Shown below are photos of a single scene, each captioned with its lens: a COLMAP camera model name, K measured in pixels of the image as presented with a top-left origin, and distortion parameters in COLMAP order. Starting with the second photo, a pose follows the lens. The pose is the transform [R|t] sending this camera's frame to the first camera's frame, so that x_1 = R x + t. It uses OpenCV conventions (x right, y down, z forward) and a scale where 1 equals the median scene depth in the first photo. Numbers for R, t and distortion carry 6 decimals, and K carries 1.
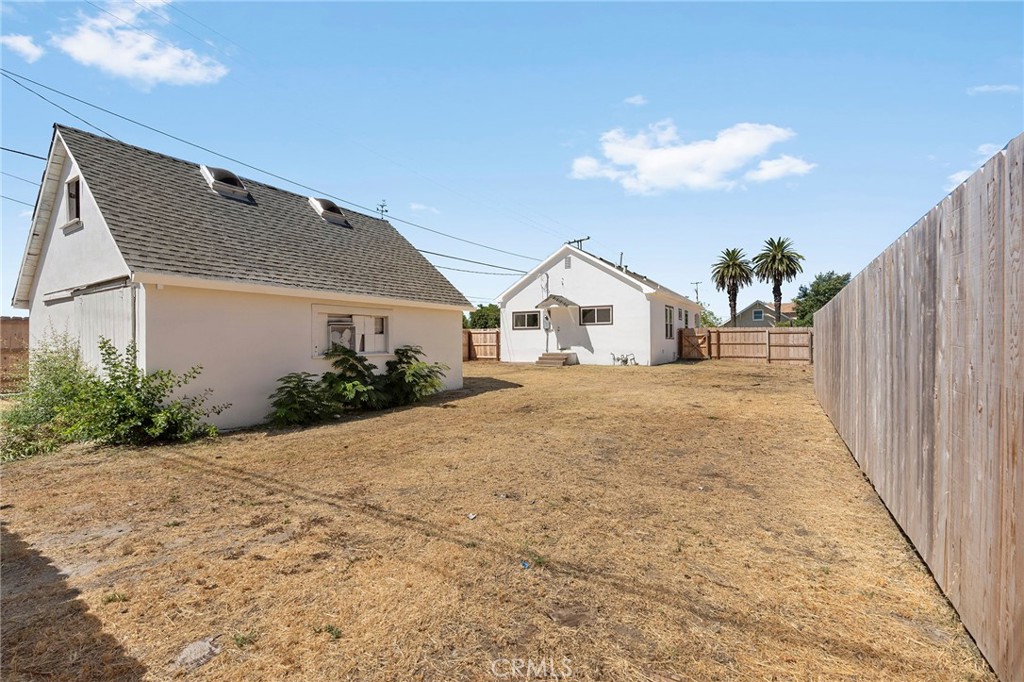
lens RADIAL K [[443.6, 0, 512.3], [0, 443.6, 340.3], [0, 0, 1]] dist [-0.012289, 0.001248]
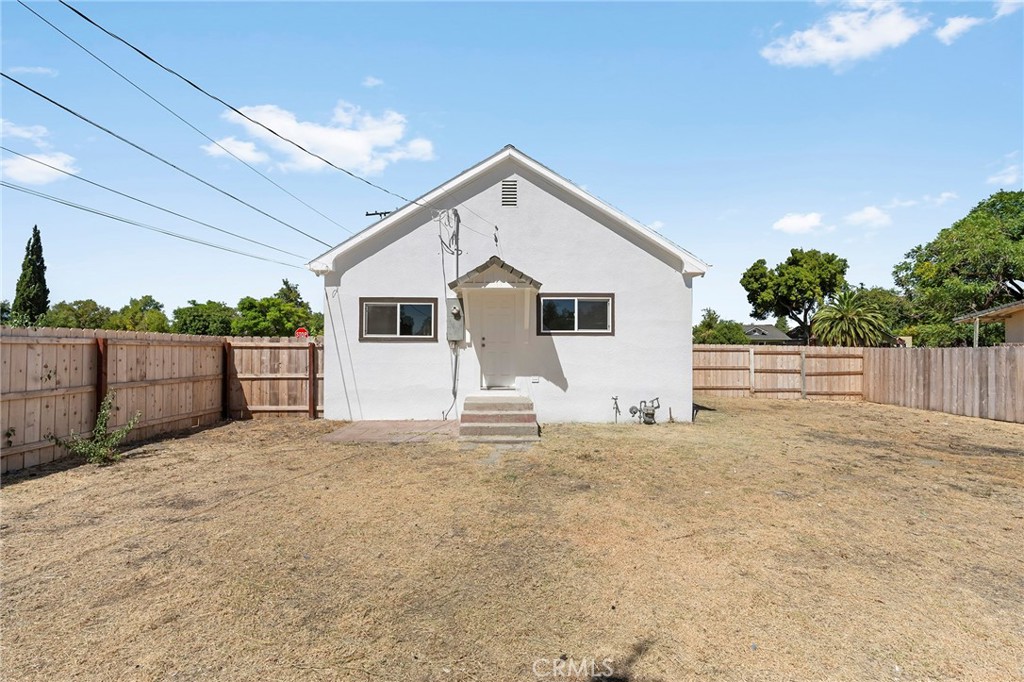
lens RADIAL K [[443.6, 0, 508.8], [0, 443.6, 346.1], [0, 0, 1]] dist [-0.012289, 0.001248]
pose [[0.841737, 0.012991, 0.539731, -0.105318], [-0.007353, 0.999894, -0.012600, -0.015395], [-0.539838, 0.006637, 0.841743, 0.596008]]
